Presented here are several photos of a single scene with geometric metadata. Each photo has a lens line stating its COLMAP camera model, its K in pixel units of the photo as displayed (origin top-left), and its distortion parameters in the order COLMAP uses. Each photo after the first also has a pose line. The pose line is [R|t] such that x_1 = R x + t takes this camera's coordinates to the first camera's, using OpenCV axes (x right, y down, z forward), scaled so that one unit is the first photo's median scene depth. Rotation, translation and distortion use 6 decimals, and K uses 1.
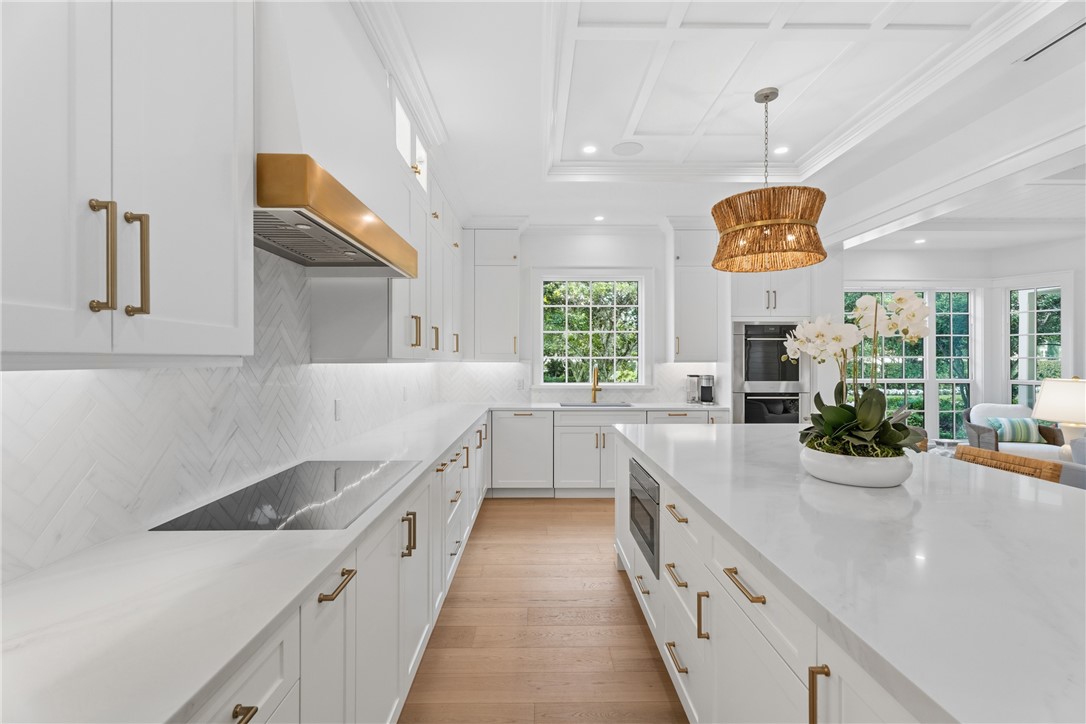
lens RADIAL K [[485.7, 0, 541.1], [0, 485.7, 361.3], [0, 0, 1]] dist [0.002935, -0.000093]
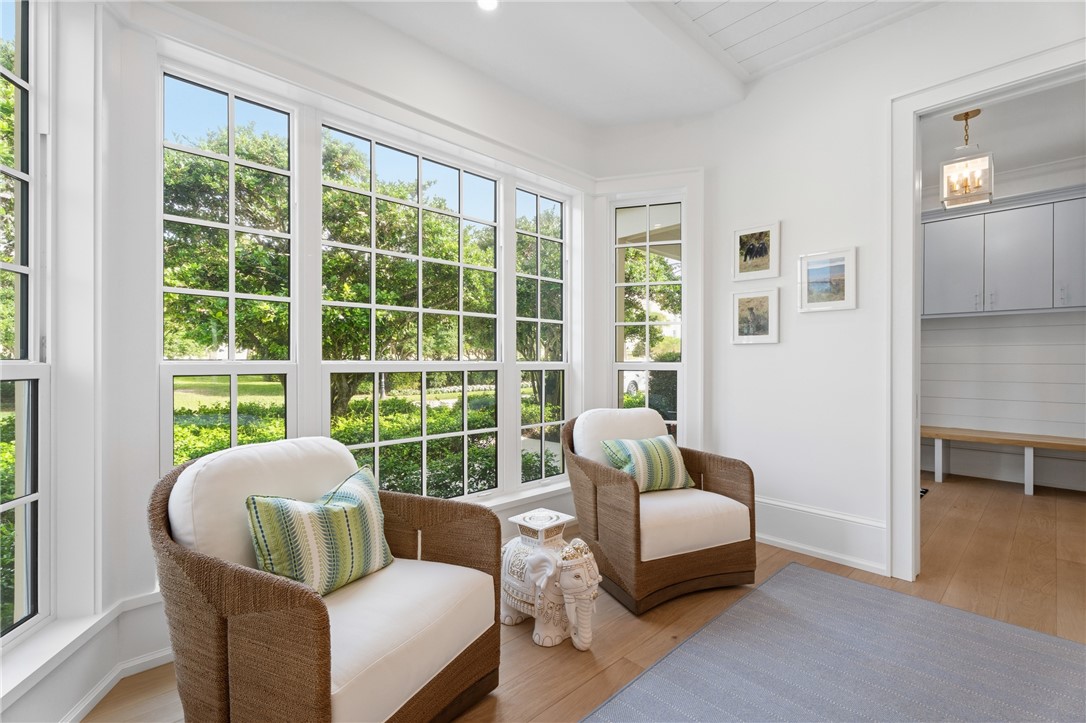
lens RADIAL K [[485.7, 0, 543.4], [0, 485.7, 361.3], [0, 0, 1]] dist [0.002935, -0.000093]
pose [[0.731733, 0.002603, 0.681587, 0.567406], [-0.002895, 0.999996, -0.000710, 0.041667], [-0.681586, -0.001454, 0.731737, 0.710323]]
